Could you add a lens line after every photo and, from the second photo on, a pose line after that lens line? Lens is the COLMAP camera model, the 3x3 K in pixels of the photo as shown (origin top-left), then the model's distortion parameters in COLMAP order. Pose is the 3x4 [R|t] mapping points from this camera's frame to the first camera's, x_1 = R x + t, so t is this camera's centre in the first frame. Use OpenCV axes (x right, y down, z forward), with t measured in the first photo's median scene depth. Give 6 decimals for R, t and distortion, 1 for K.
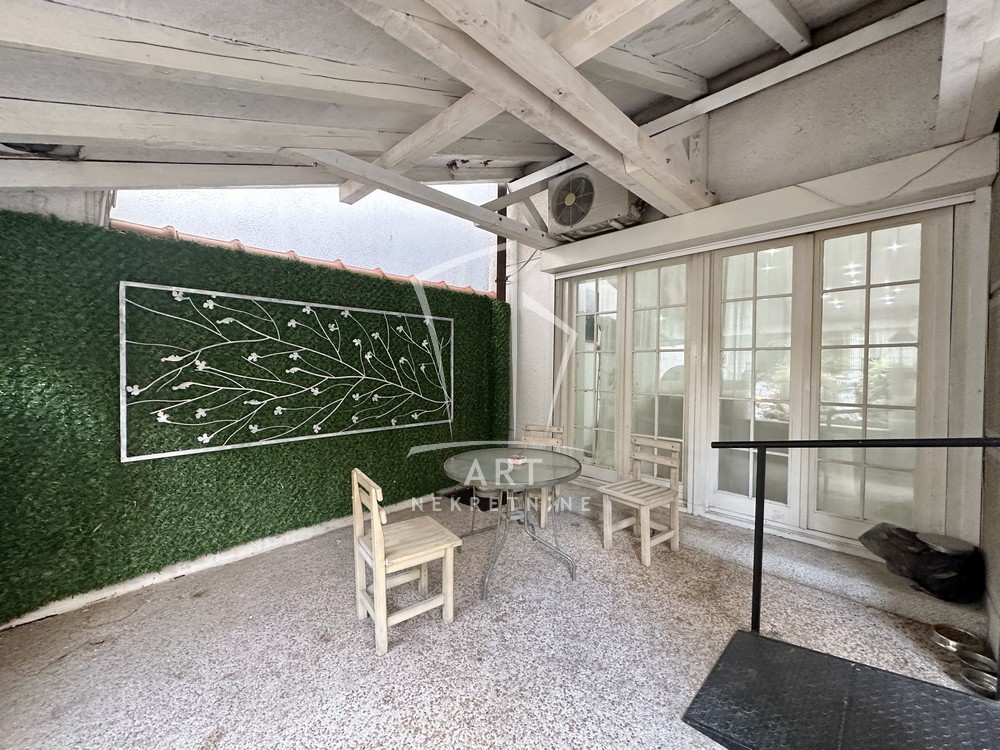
lens RADIAL K [[399.1, 0, 500.3], [0, 399.1, 374.9], [0, 0, 1]] dist [-0.002776, 0.000480]
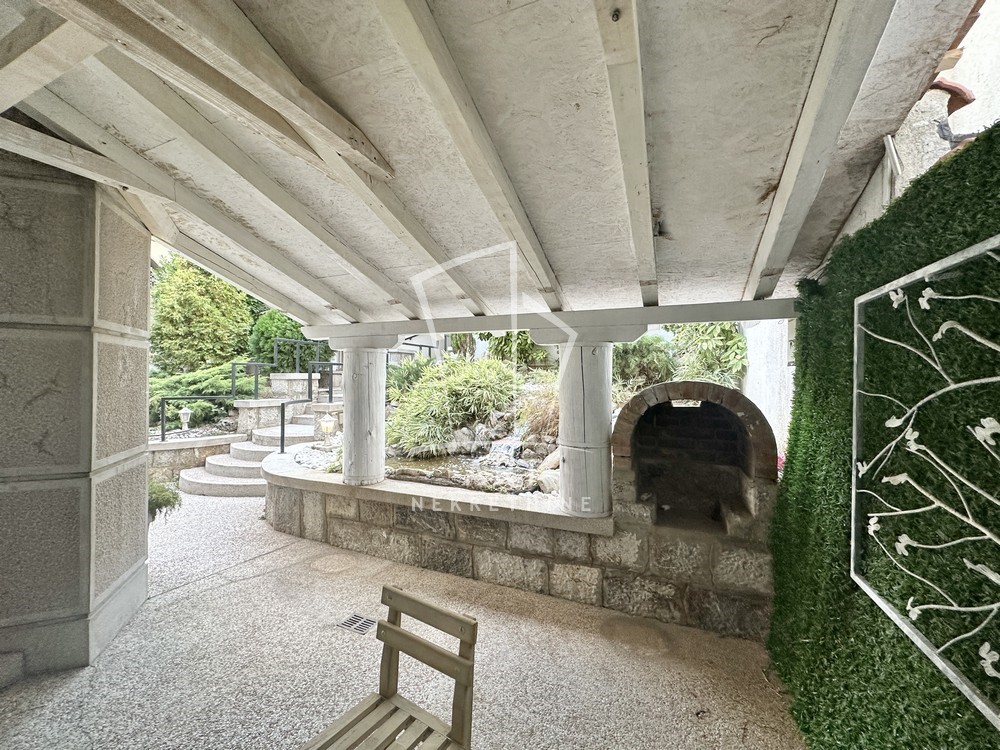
lens RADIAL K [[399.1, 0, 497.5], [0, 399.1, 377.7], [0, 0, 1]] dist [-0.002776, 0.000480]
pose [[-0.925241, -0.012365, -0.379179, -0.152727], [-0.017478, 0.999797, 0.010046, -0.094122], [0.378978, 0.015922, -0.925269, 1.277469]]
